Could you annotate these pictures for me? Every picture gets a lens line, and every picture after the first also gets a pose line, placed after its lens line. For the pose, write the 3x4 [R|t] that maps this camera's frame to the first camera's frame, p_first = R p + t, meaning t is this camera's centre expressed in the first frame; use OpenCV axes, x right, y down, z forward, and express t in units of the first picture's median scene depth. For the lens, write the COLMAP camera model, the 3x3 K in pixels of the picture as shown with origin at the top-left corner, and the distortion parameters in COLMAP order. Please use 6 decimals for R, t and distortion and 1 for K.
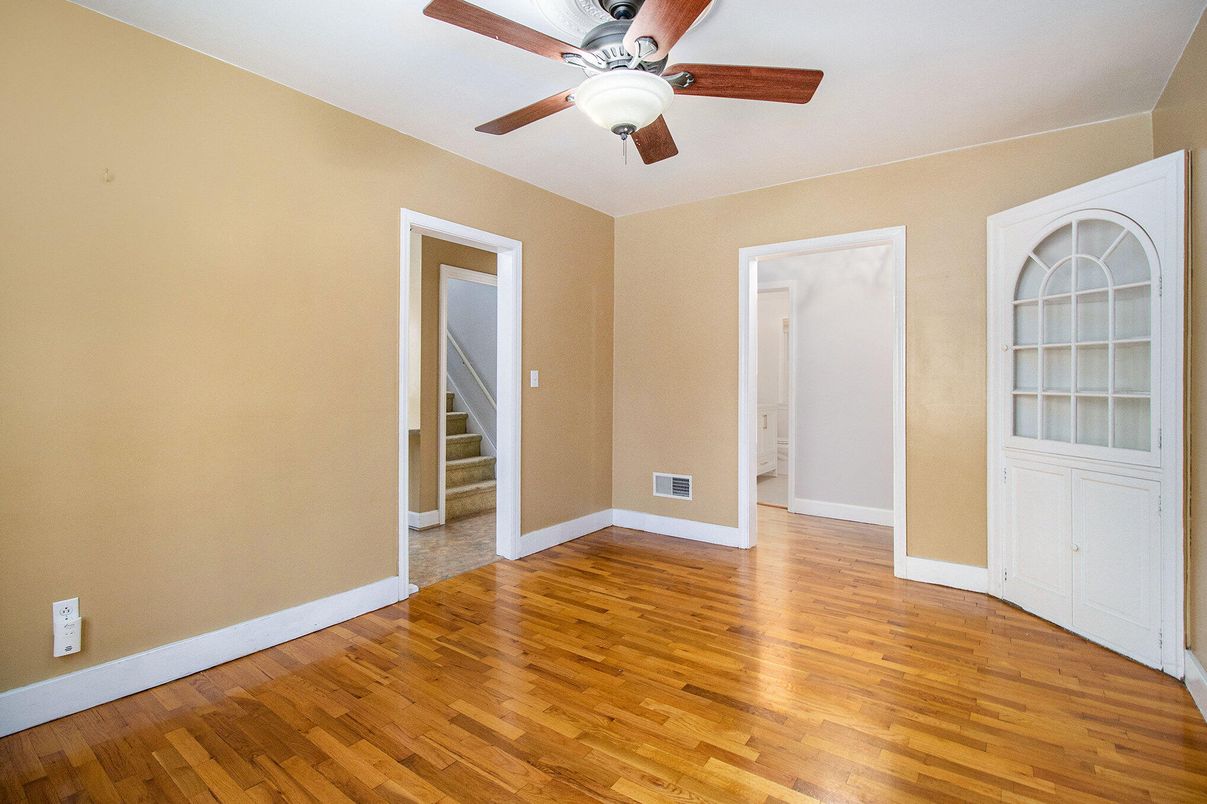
lens RADIAL K [[561.2, 0, 611.6], [0, 561.2, 378.0], [0, 0, 1]] dist [0.003047, -0.017188]
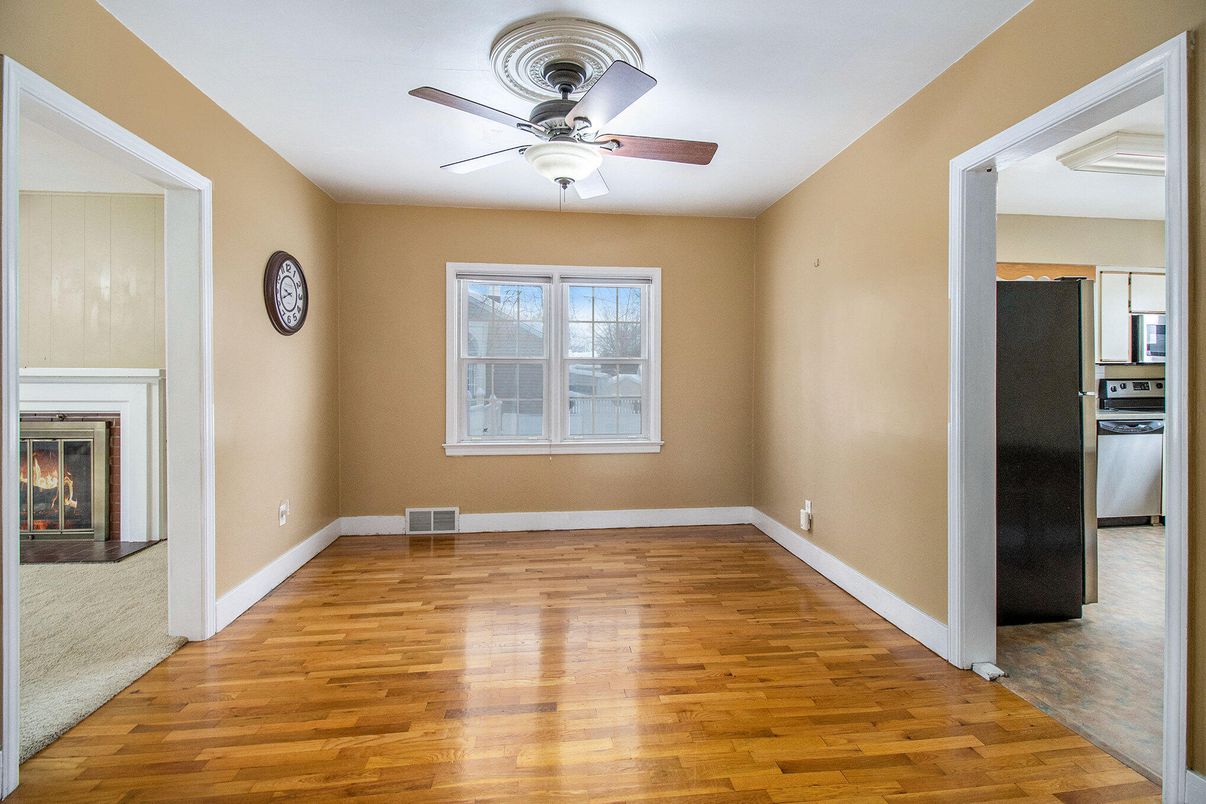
lens RADIAL K [[560.7, 0, 611.1], [0, 560.7, 378.0], [0, 0, 1]] dist [0.003047, -0.017188]
pose [[-0.740169, -0.006987, -0.672385, 0.657430], [0.005560, 0.999848, -0.016510, 0.013736], [0.672398, -0.015959, -0.740018, 1.660932]]
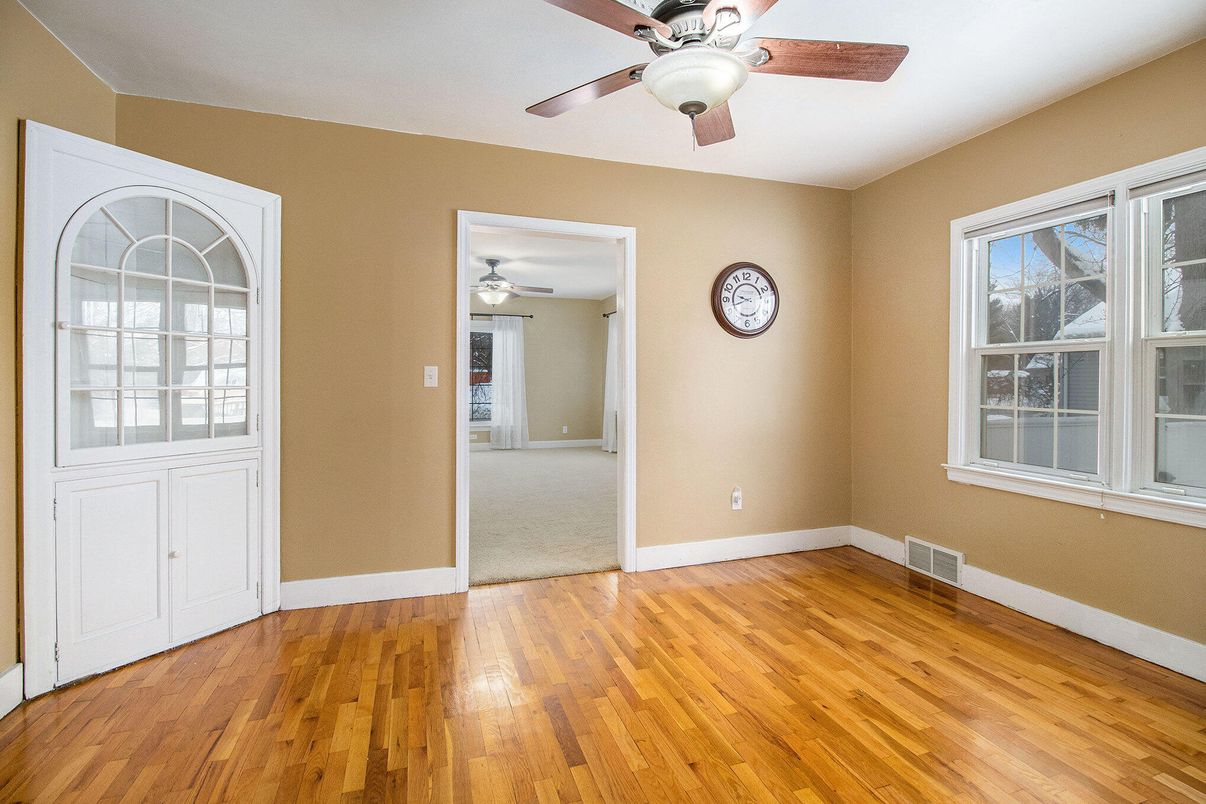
lens RADIAL K [[560.7, 0, 611.1], [0, 560.7, 378.0], [0, 0, 1]] dist [0.003047, -0.017188]
pose [[-0.807855, -0.002630, 0.589376, -0.353549], [-0.010472, 0.999896, -0.009892, 0.007344], [-0.589288, -0.014163, -0.807799, 1.528140]]
